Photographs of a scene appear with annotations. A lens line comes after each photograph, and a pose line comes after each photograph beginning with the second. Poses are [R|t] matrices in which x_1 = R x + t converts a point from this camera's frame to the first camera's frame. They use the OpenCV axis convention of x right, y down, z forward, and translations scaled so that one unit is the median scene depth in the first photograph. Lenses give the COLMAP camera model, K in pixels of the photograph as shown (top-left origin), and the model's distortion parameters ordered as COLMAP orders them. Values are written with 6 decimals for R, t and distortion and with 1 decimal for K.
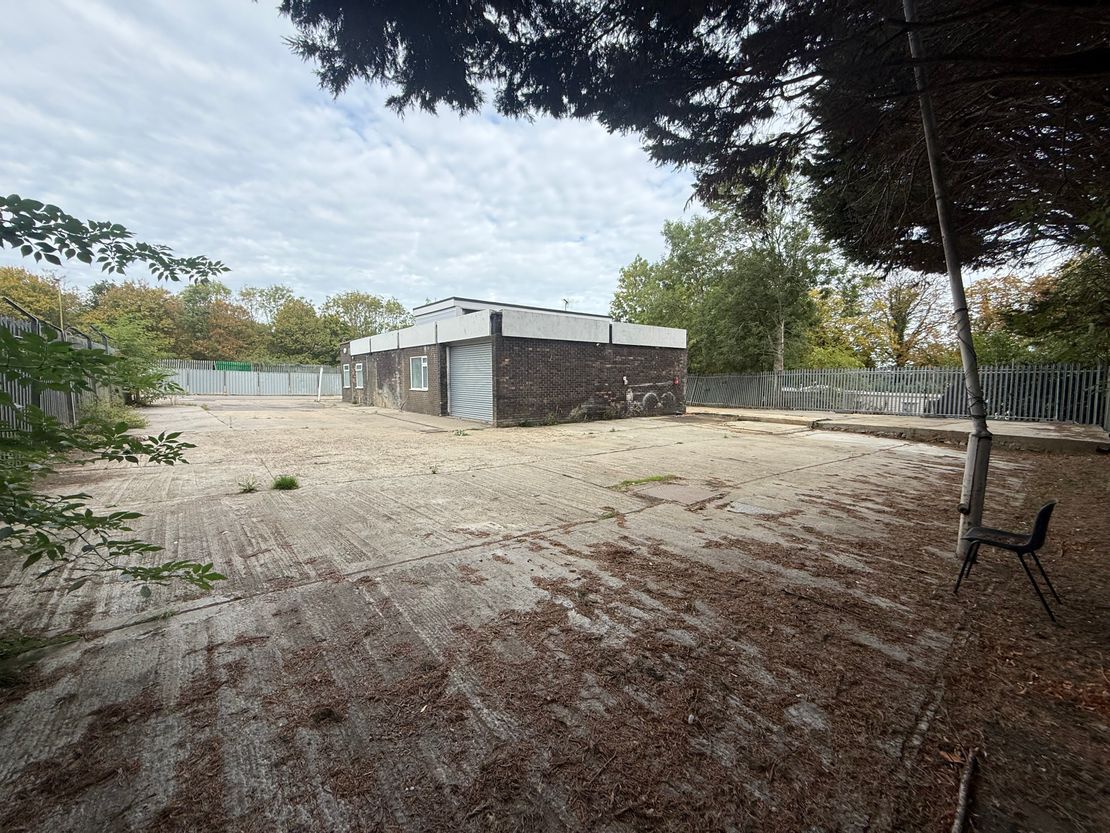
lens RADIAL K [[440.6, 0, 558.0], [0, 440.6, 415.0], [0, 0, 1]] dist [0.001578, 0.000181]
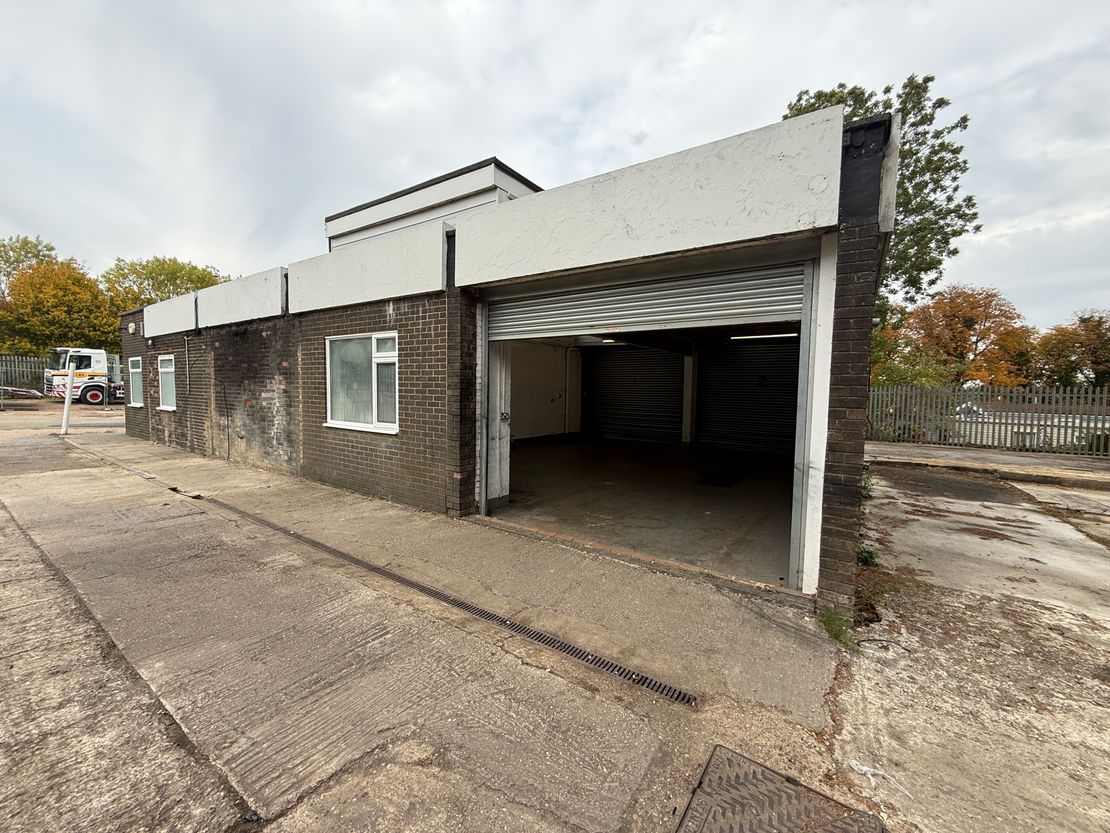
lens RADIAL K [[440.6, 0, 554.4], [0, 440.6, 415.7], [0, 0, 1]] dist [0.001578, 0.000181]
pose [[0.959850, -0.001070, 0.280511, -0.253669], [0.006307, 0.999822, -0.017767, -0.057297], [-0.280442, 0.018823, 0.959686, 0.589932]]
